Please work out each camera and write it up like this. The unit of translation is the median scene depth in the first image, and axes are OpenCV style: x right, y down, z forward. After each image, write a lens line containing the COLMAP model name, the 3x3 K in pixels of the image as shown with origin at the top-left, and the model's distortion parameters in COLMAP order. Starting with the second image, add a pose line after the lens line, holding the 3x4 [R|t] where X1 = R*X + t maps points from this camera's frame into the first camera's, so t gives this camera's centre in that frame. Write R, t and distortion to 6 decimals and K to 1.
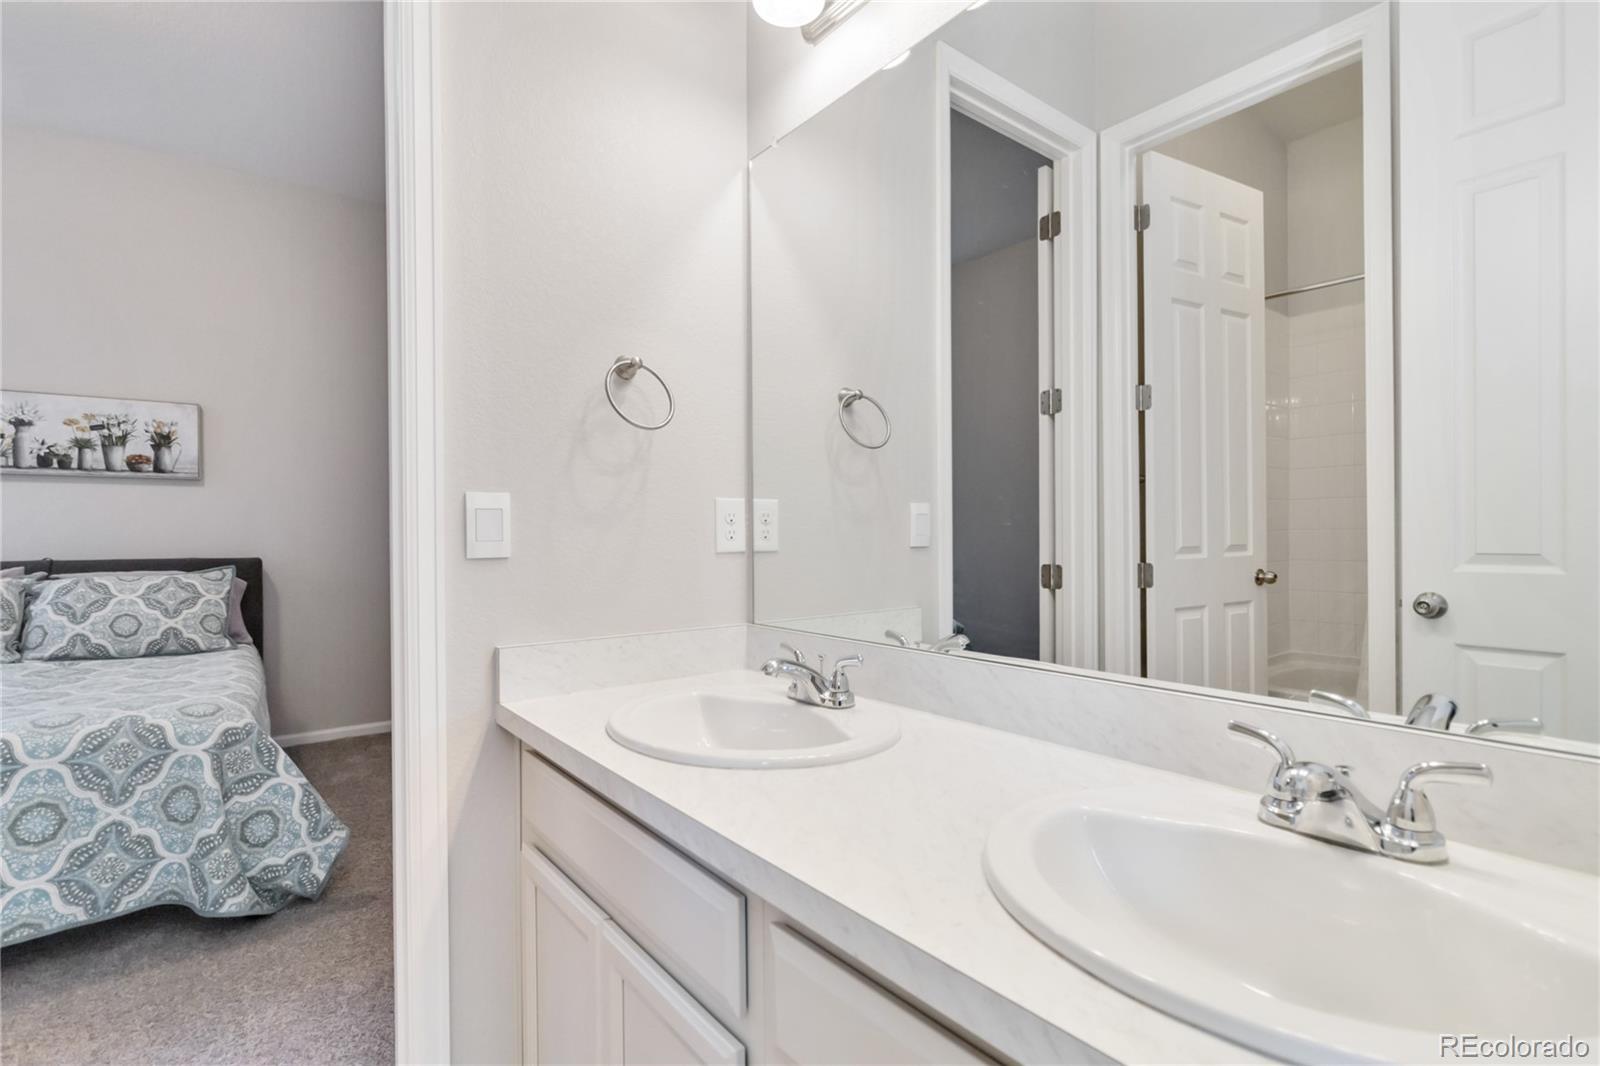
lens RADIAL K [[755.7, 0, 800.0], [0, 755.7, 533.0], [0, 0, 1]] dist [0.001571, 0.000174]
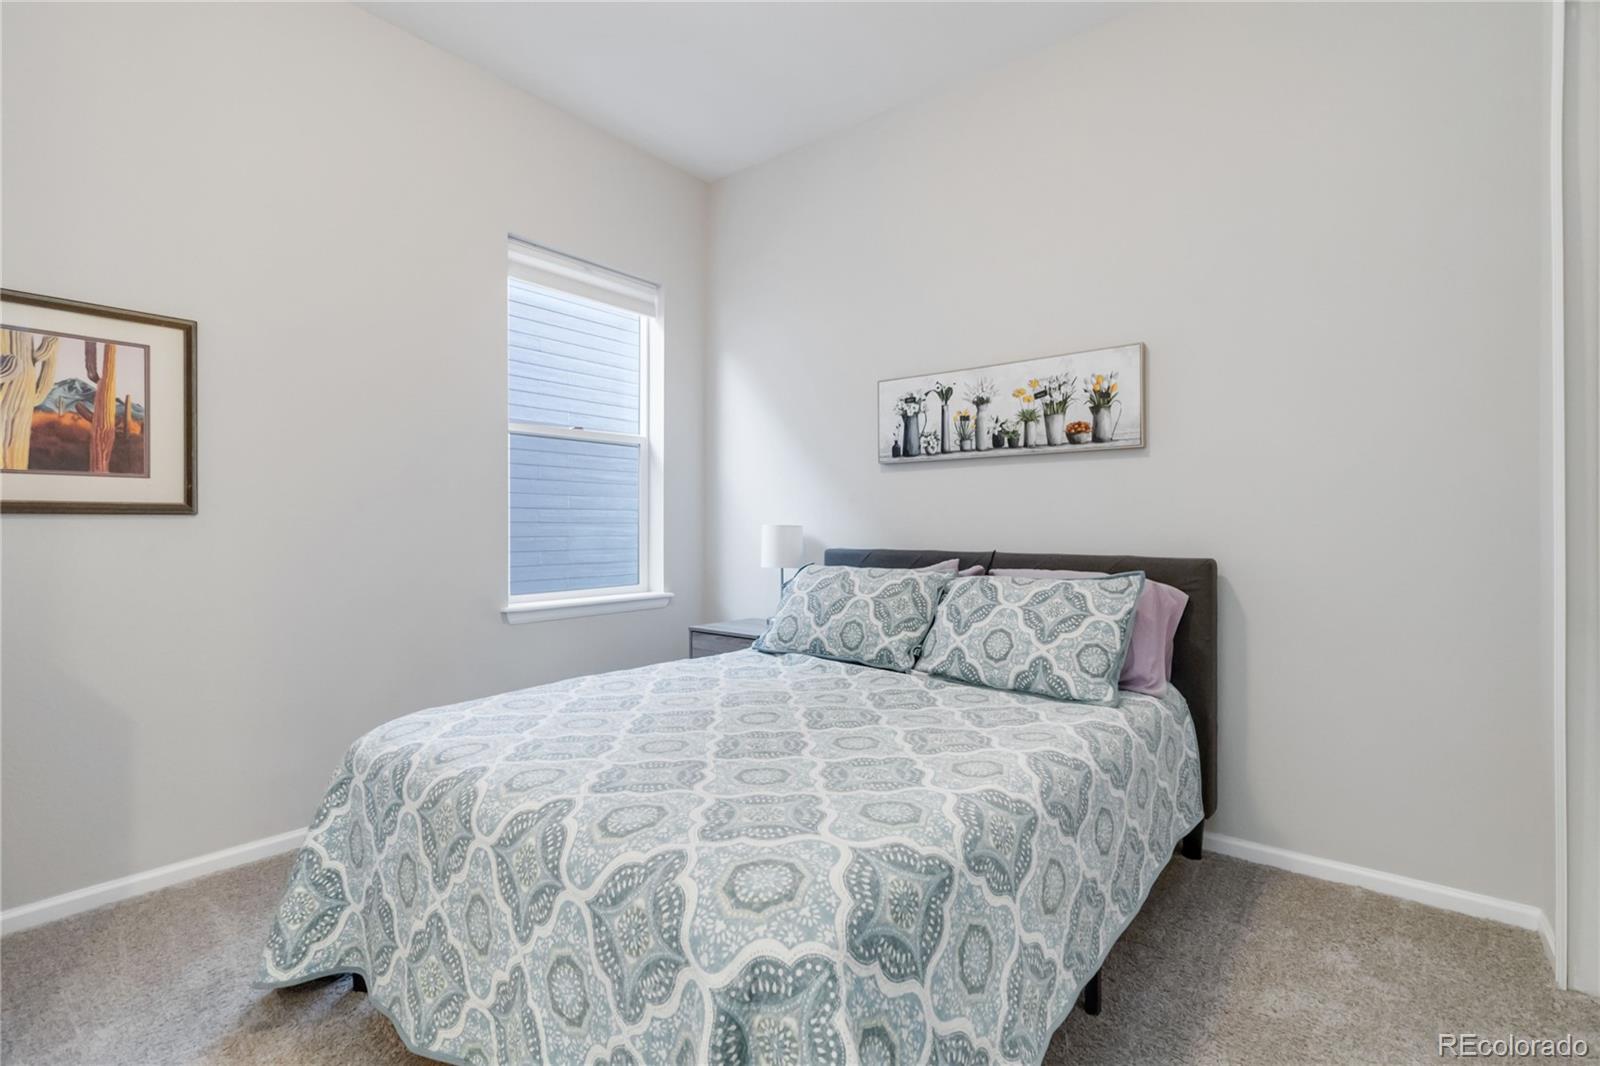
lens RADIAL K [[755.7, 0, 800.0], [0, 755.7, 533.0], [0, 0, 1]] dist [0.001571, 0.000174]
pose [[0.255370, 0.012168, -0.966767, -0.195549], [-0.000992, 0.999924, 0.012323, 0.002627], [0.966843, -0.002188, 0.255363, 0.544327]]
